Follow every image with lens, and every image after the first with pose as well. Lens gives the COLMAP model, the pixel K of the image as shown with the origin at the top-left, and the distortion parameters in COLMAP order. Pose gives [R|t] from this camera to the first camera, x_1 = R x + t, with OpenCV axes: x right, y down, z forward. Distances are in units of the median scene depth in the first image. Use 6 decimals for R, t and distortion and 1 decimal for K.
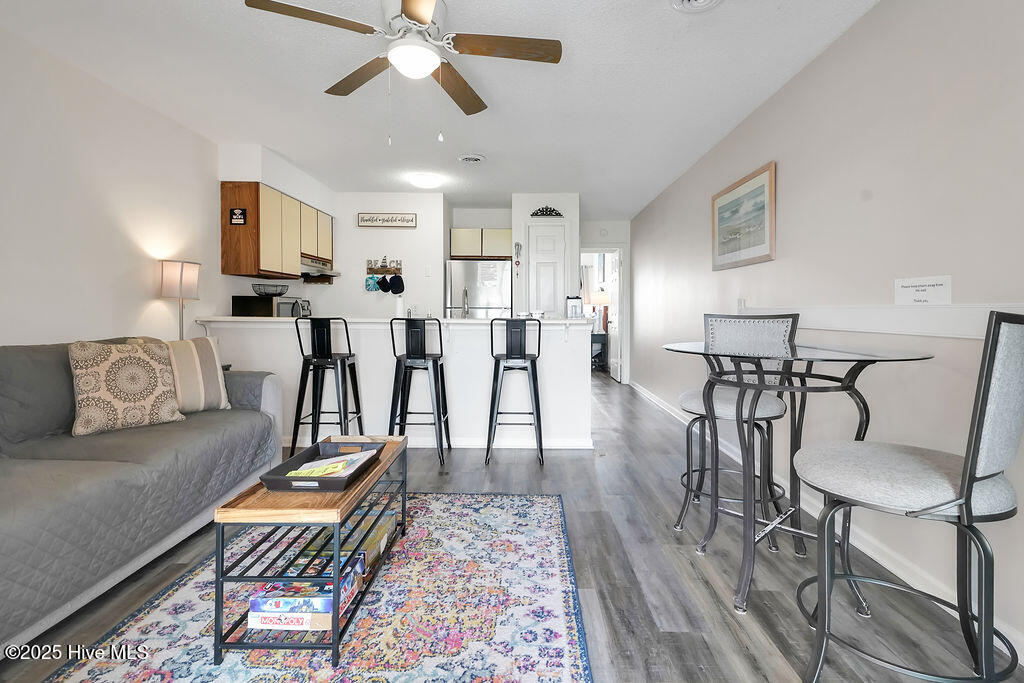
lens RADIAL K [[493.3, 0, 519.1], [0, 493.3, 318.7], [0, 0, 1]] dist [0.014383, -0.002478]
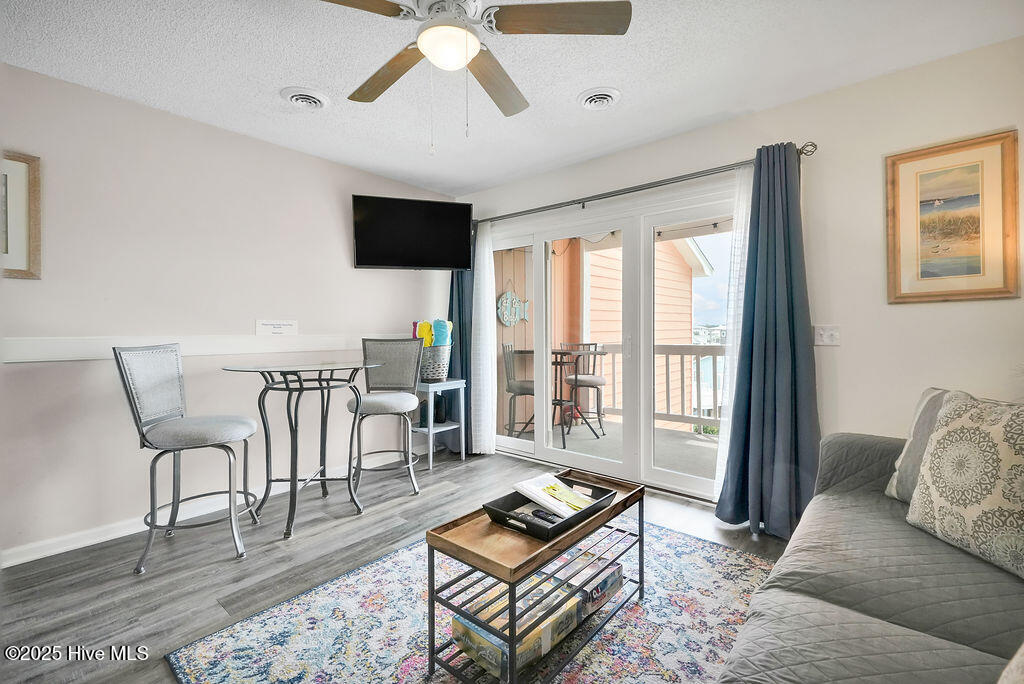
lens RADIAL K [[452.5, 0, 507.2], [0, 452.5, 336.4], [0, 0, 1]] dist [0.031609, -0.009436]
pose [[-0.767752, -0.011583, 0.640642, -0.423999], [0.008986, 0.999544, 0.028841, -0.030914], [-0.640684, 0.027899, -0.767298, 0.829456]]
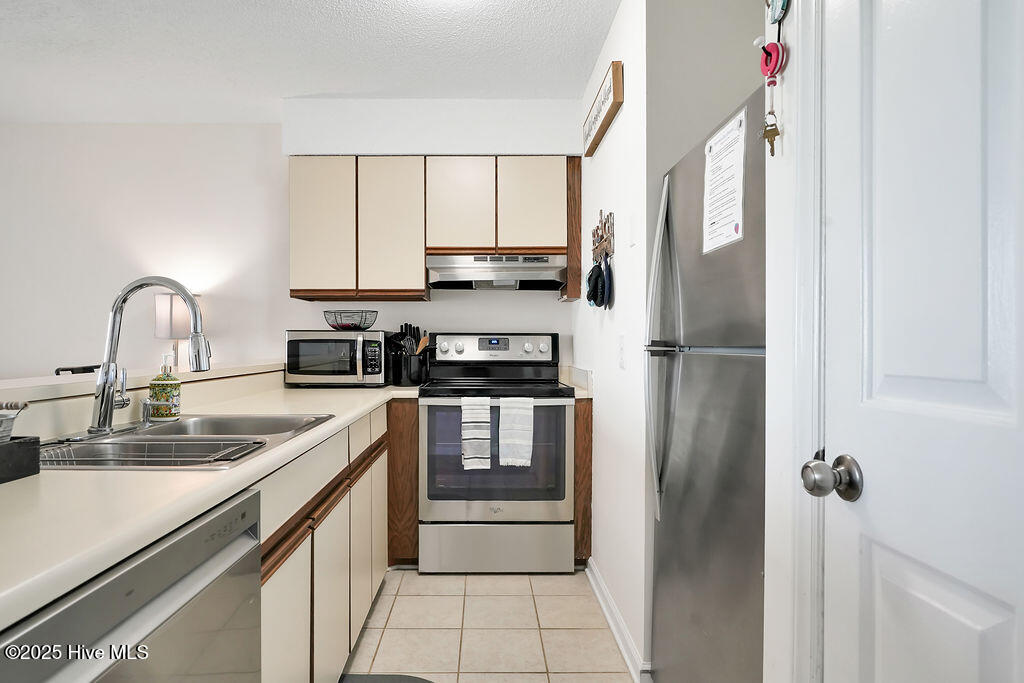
lens RADIAL K [[574.7, 0, 473.3], [0, 574.7, 354.9], [0, 0, 1]] dist [0.040342, 0.004287]
pose [[0.002331, 0.013607, -0.999905, 0.243578], [-0.017121, 0.999761, 0.013565, -0.028461], [0.999851, 0.017088, 0.002563, 1.258418]]
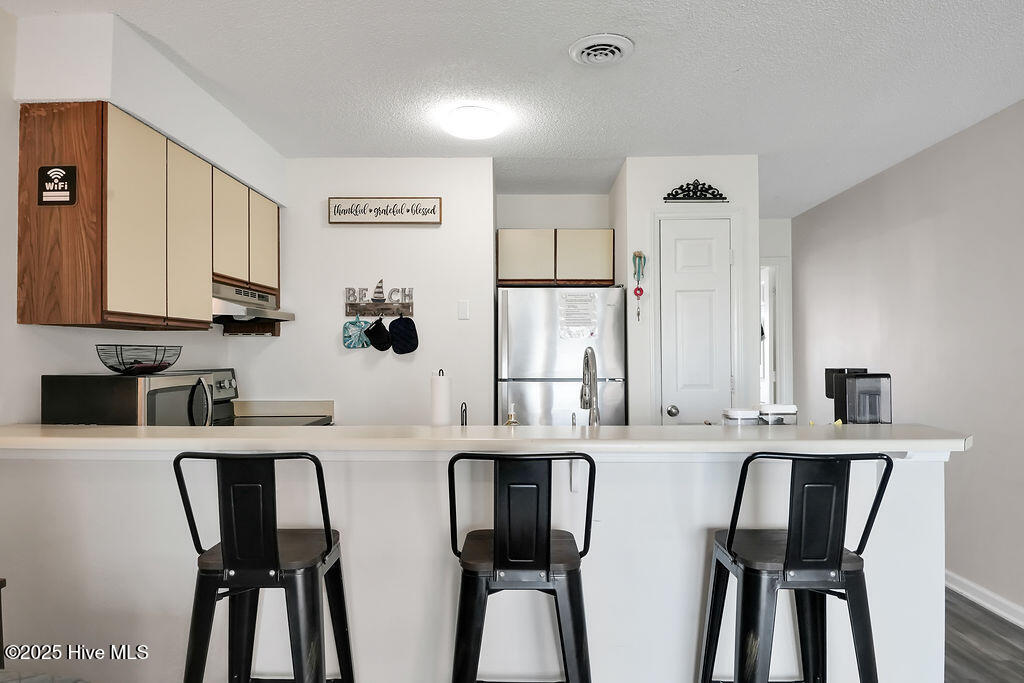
lens RADIAL K [[623.0, 0, 510.5], [0, 623.0, 356.4], [0, 0, 1]] dist [-0.015212, -0.013525]
pose [[0.999966, -0.007234, -0.003868, -0.187539], [0.007185, 0.999895, -0.012546, -0.053687], [0.003958, 0.012517, 0.999914, 0.494062]]
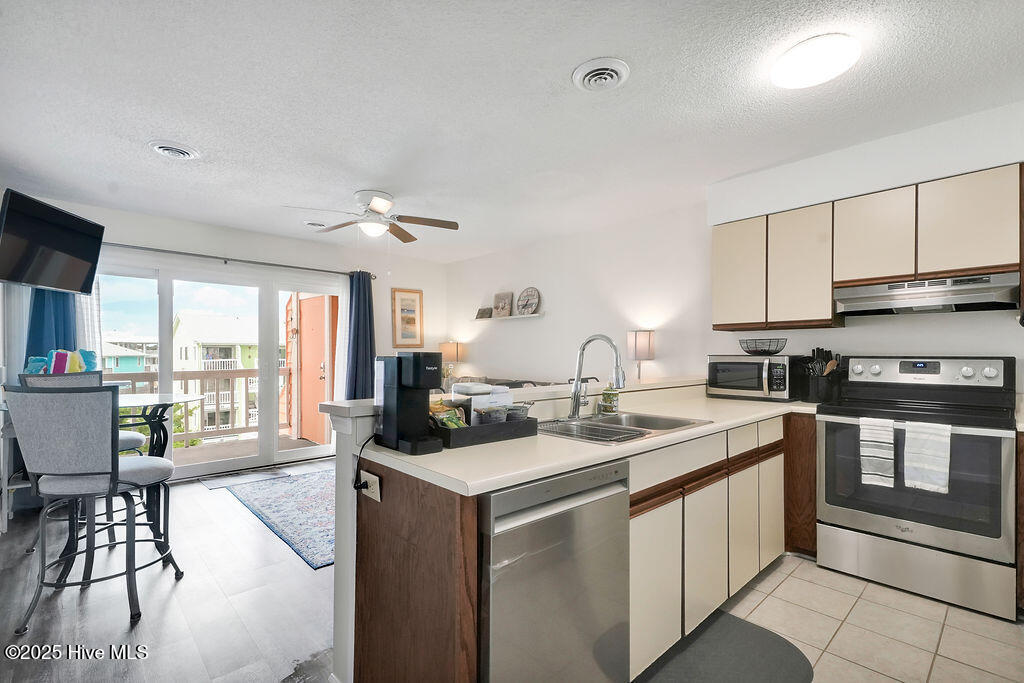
lens RADIAL K [[463.6, 0, 516.0], [0, 463.6, 357.2], [0, 0, 1]] dist [0.021259, -0.000772]
pose [[-0.716400, 0.001352, -0.697688, 0.311061], [-0.013893, 0.999772, 0.016203, -0.050989], [0.697551, 0.021301, -0.716218, 1.370480]]
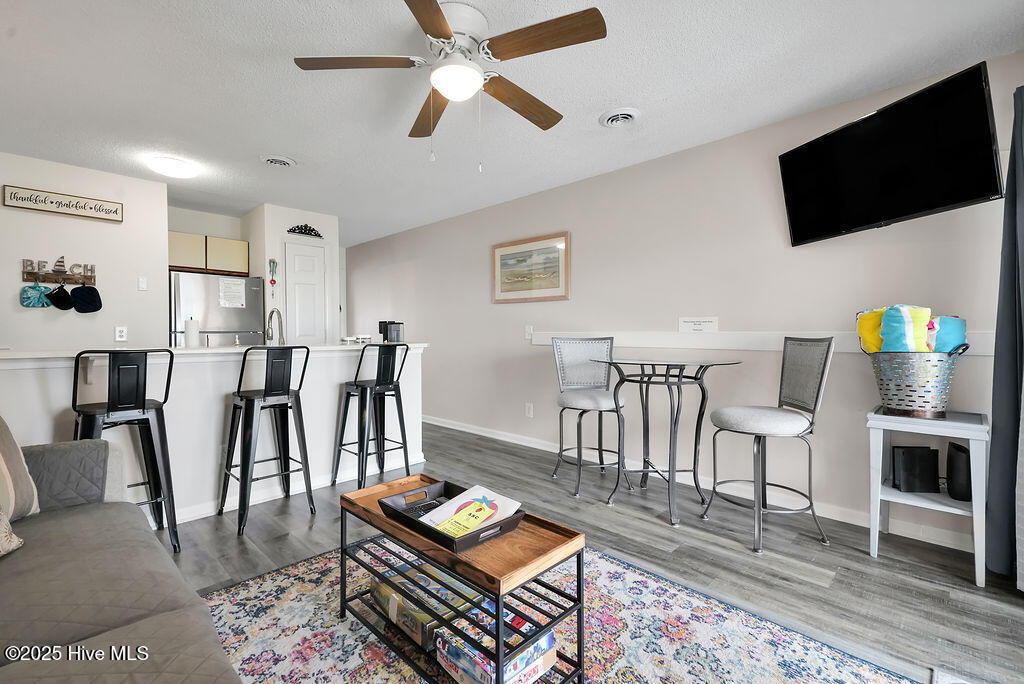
lens RADIAL K [[452.5, 0, 506.3], [0, 452.5, 336.3], [0, 0, 1]] dist [0.031609, -0.009436]
pose [[0.692320, -0.010939, 0.721508, -0.430999], [0.015018, 0.999887, 0.000748, -0.011622], [-0.721435, 0.010318, 0.692406, 0.166095]]
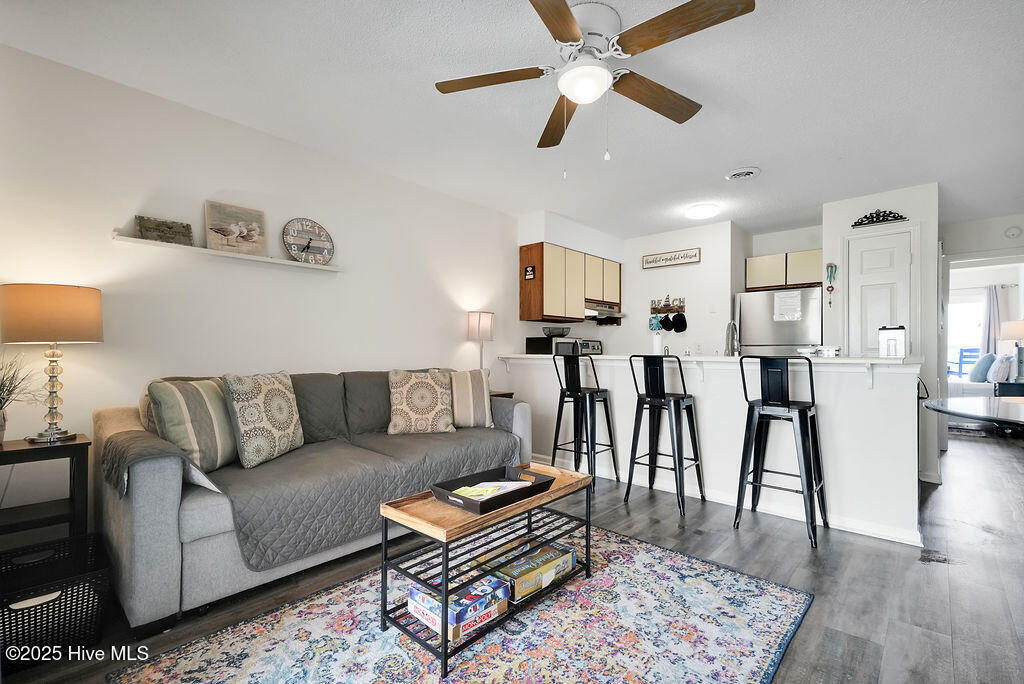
lens RADIAL K [[452.5, 0, 509.5], [0, 452.5, 355.9], [0, 0, 1]] dist [0.031609, -0.009436]
pose [[0.746961, 0.002633, -0.664862, 0.144174], [-0.007217, 0.999965, -0.004148, 0.004761], [0.664828, 0.007897, 0.746954, 0.132016]]
